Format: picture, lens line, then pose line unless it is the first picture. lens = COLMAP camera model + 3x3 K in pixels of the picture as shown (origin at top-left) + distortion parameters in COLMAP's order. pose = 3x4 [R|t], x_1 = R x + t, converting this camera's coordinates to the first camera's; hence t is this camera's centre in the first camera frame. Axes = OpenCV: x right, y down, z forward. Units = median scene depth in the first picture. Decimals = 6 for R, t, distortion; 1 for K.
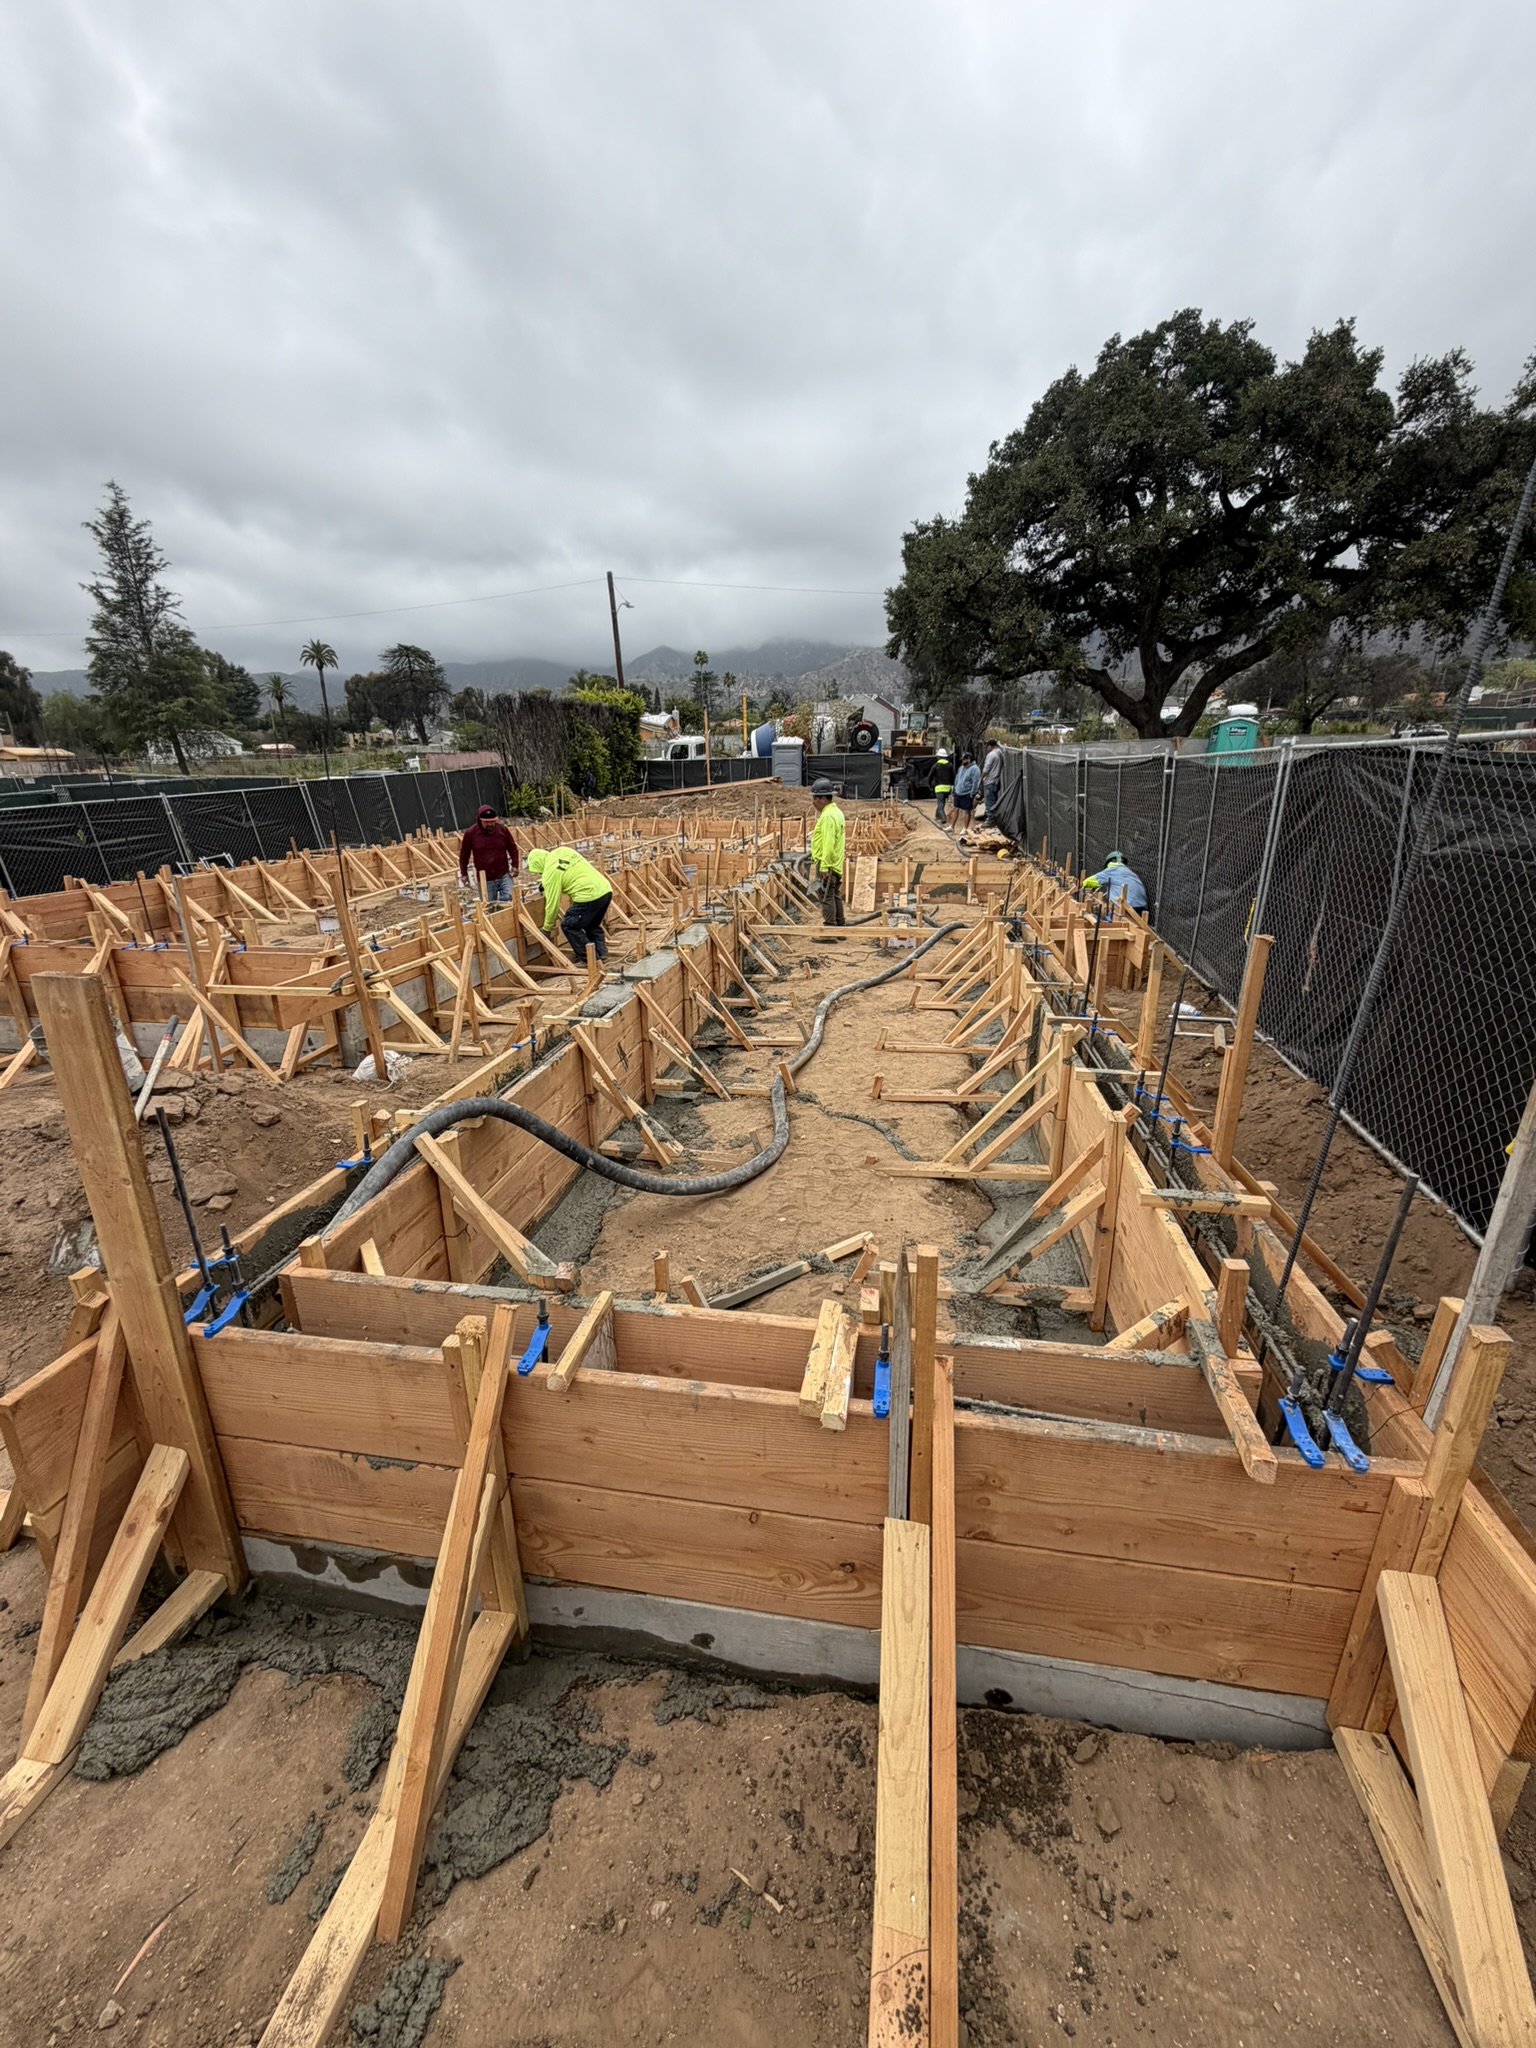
lens RADIAL K [[825.7, 0, 768.0], [0, 825.7, 1024.0], [0, 0, 1]] dist [0.001265, -0.000154]
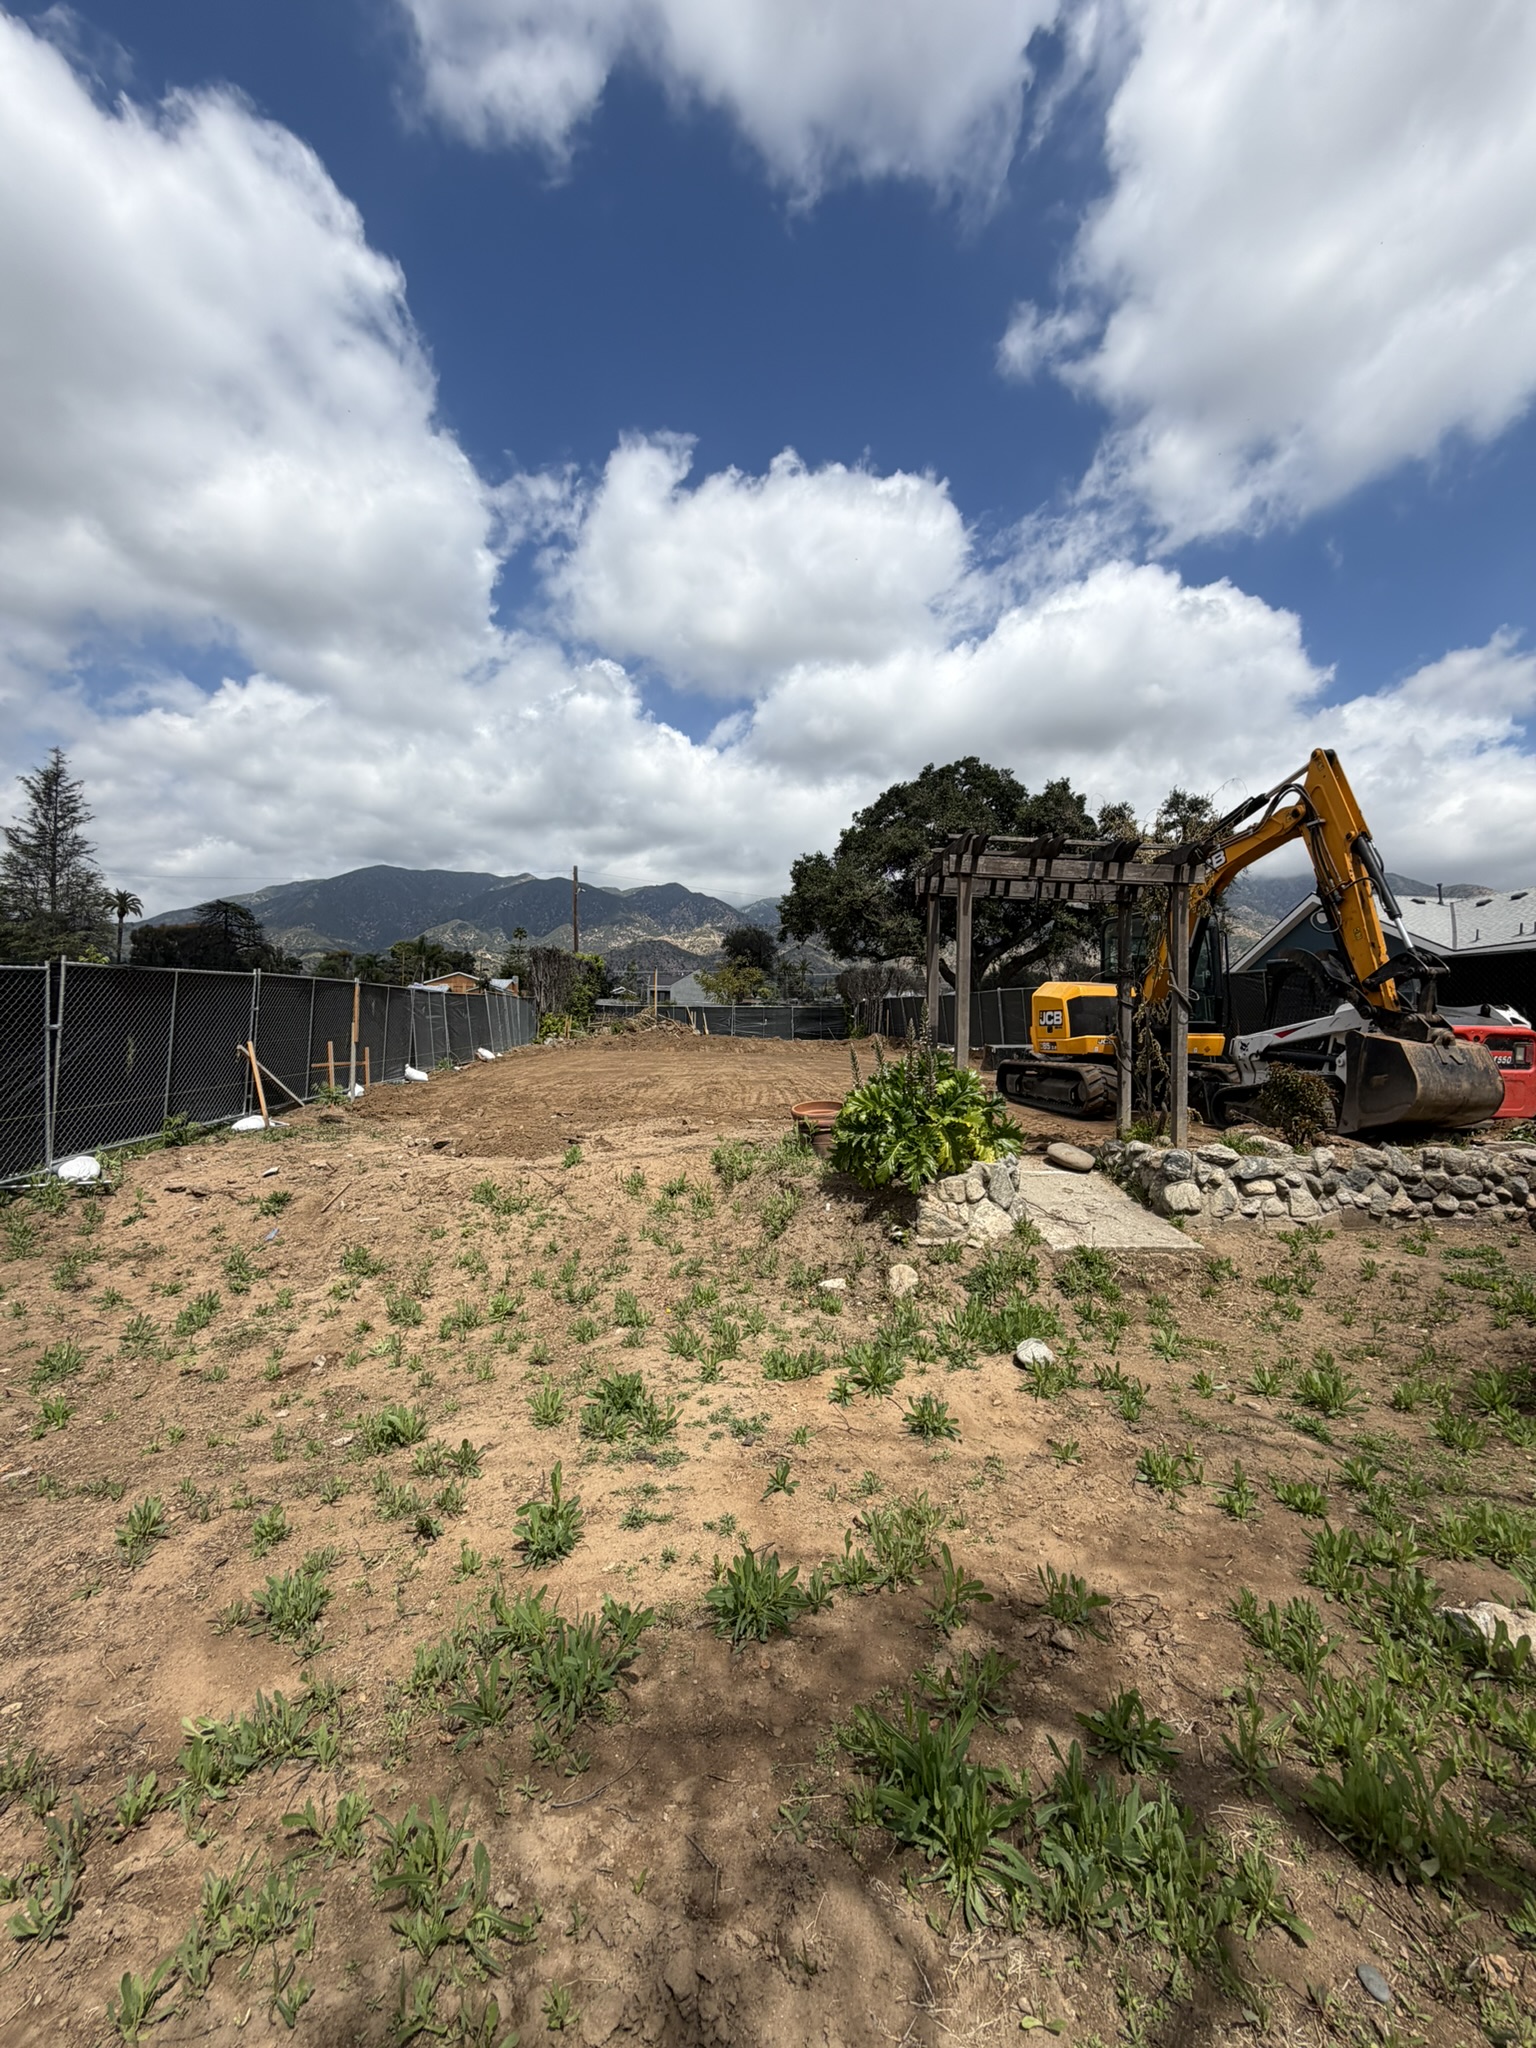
lens RADIAL K [[825.7, 0, 768.0], [0, 825.7, 1024.0], [0, 0, 1]] dist [0.001265, -0.000154]
pose [[0.965988, 0.039543, 0.255546, -0.229456], [0.042945, 0.949982, -0.309337, 0.101657], [-0.254996, 0.309790, 0.915973, -0.186915]]
